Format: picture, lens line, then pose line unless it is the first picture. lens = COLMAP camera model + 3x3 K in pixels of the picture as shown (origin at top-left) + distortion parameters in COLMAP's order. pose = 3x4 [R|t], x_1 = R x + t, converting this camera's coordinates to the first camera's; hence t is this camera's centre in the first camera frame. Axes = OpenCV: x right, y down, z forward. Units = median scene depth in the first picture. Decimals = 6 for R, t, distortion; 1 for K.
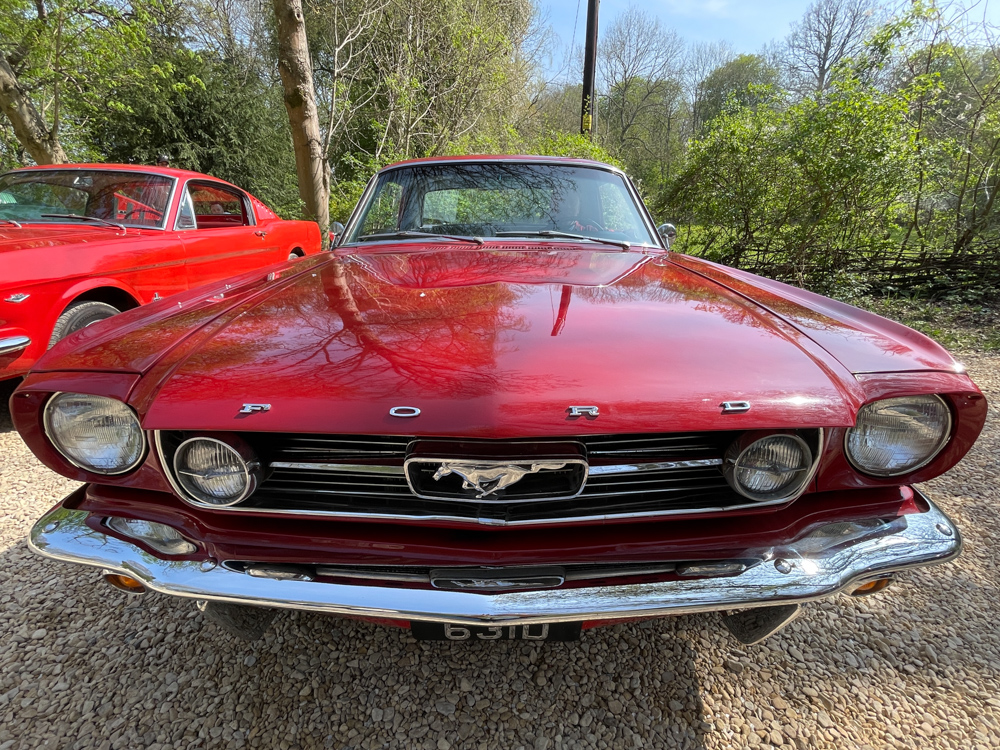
lens RADIAL K [[474.2, 0, 491.0], [0, 474.2, 367.2], [0, 0, 1]] dist [-0.003276, 0.002091]
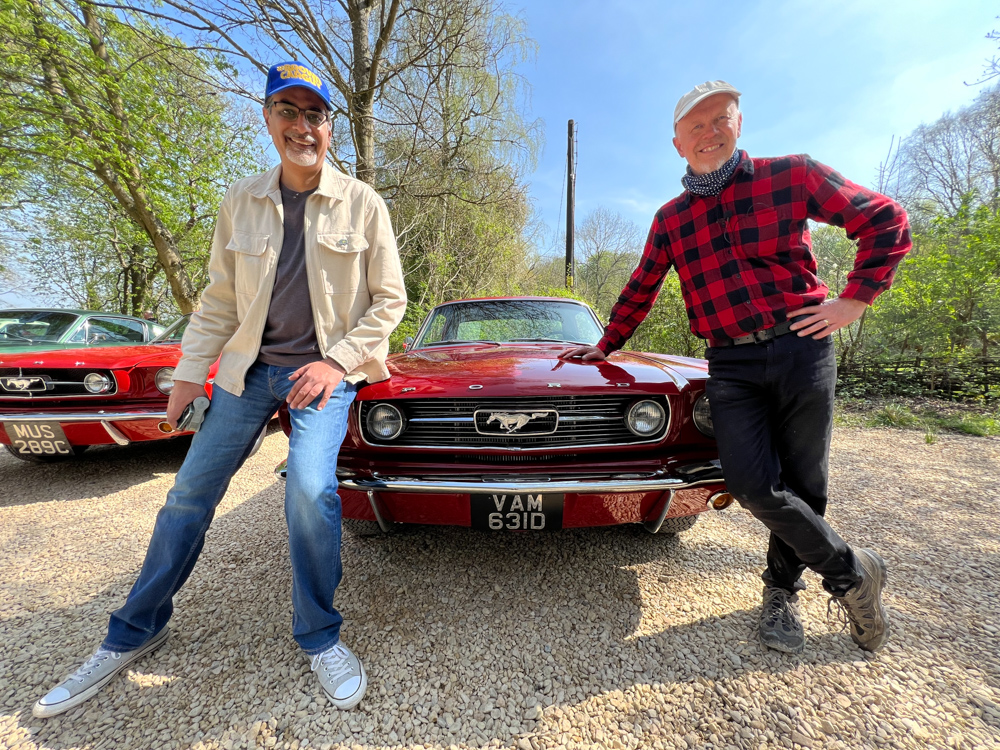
lens RADIAL K [[398.1, 0, 495.8], [0, 398.1, 371.3], [0, 0, 1]] dist [0.000621, -0.000012]
pose [[0.999891, -0.009718, -0.011137, -0.036171], [0.006538, 0.966556, -0.256372, 0.291616], [0.013256, 0.256271, 0.966514, -0.498066]]
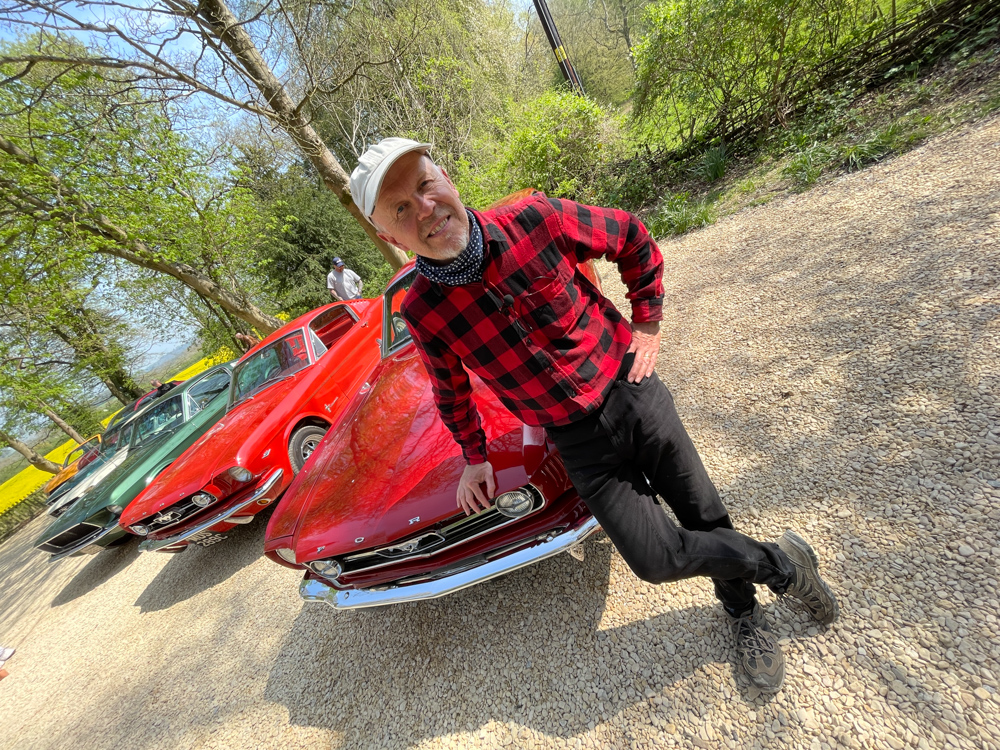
lens RADIAL K [[406.1, 0, 506.0], [0, 406.1, 353.5], [0, 0, 1]] dist [-0.004996, 0.000309]
pose [[0.853862, -0.403342, -0.328991, 0.899345], [0.452895, 0.887241, 0.087689, -0.353036], [0.256526, -0.223873, 0.940253, -0.348895]]
